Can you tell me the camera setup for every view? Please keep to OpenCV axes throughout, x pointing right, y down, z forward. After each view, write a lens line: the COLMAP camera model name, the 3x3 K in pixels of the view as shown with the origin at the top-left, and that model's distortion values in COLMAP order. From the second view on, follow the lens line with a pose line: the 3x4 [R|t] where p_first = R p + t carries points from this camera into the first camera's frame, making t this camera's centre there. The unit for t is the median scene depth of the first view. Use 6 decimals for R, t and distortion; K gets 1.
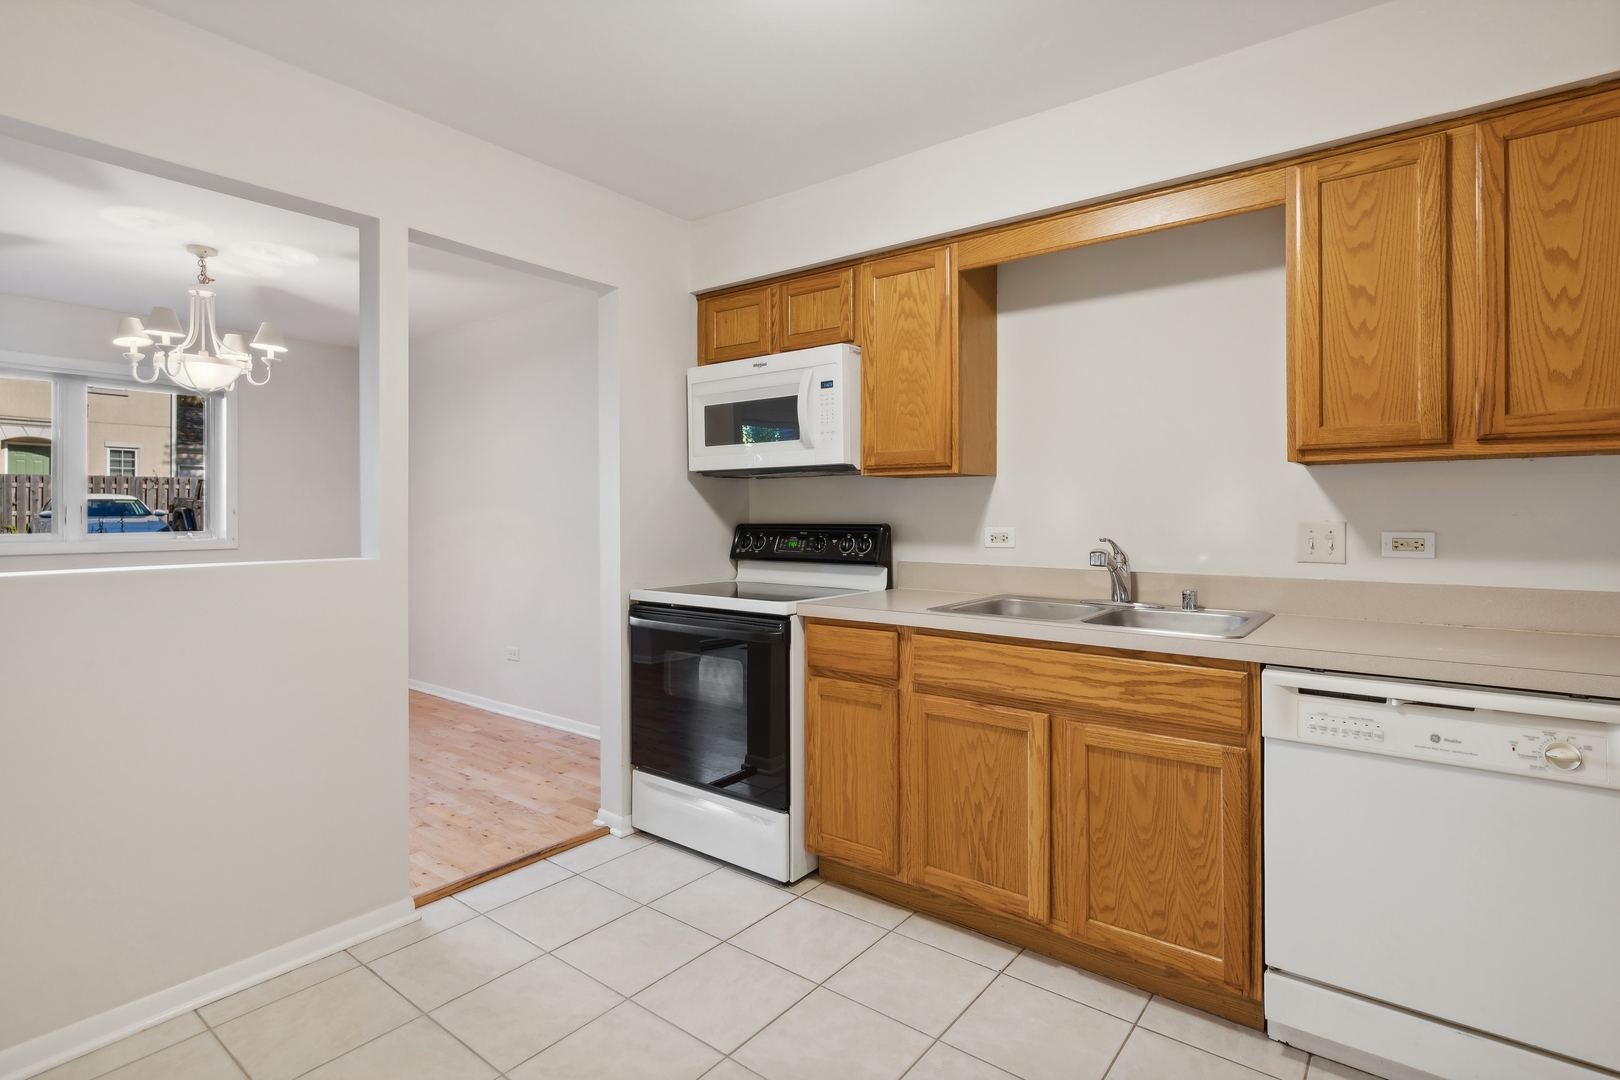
lens RADIAL K [[802.8, 0, 826.1], [0, 802.8, 503.4], [0, 0, 1]] dist [0.003957, 0.000596]
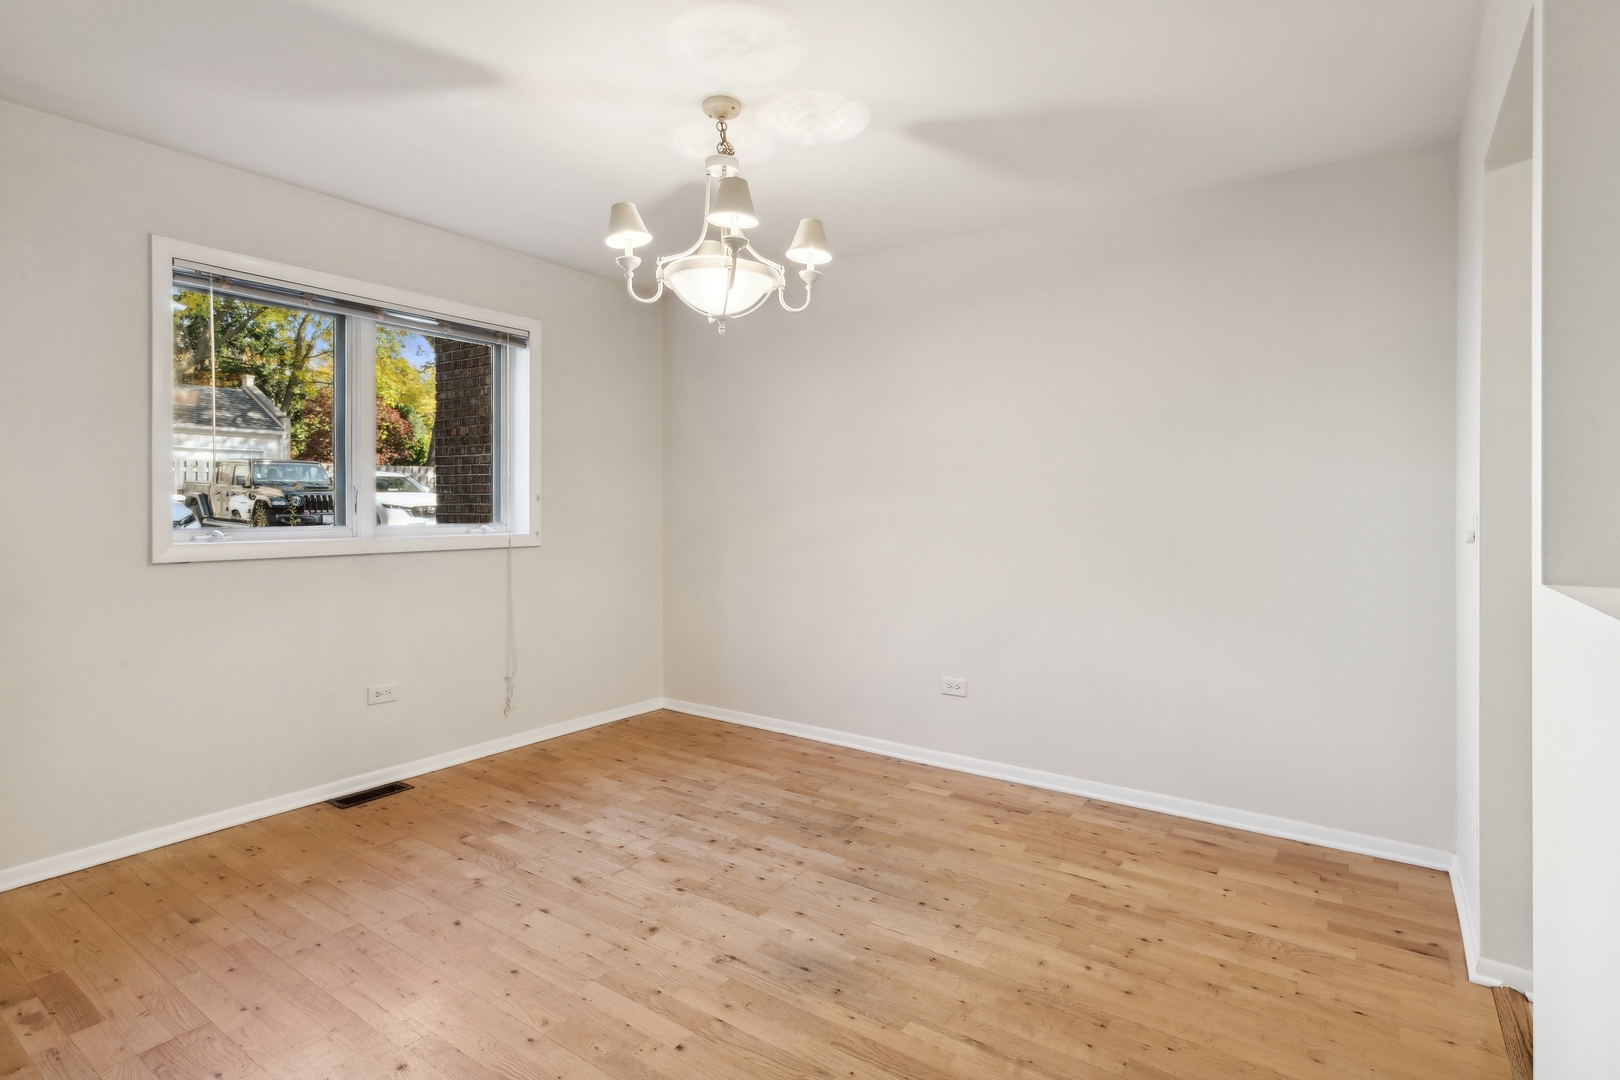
lens RADIAL K [[802.8, 0, 826.1], [0, 802.8, 503.4], [0, 0, 1]] dist [0.003957, 0.000596]
pose [[0.998616, 0.006422, 0.052209, -0.976951], [-0.007080, 0.999898, 0.012425, 0.008353], [-0.052124, -0.012777, 0.998559, 0.439376]]
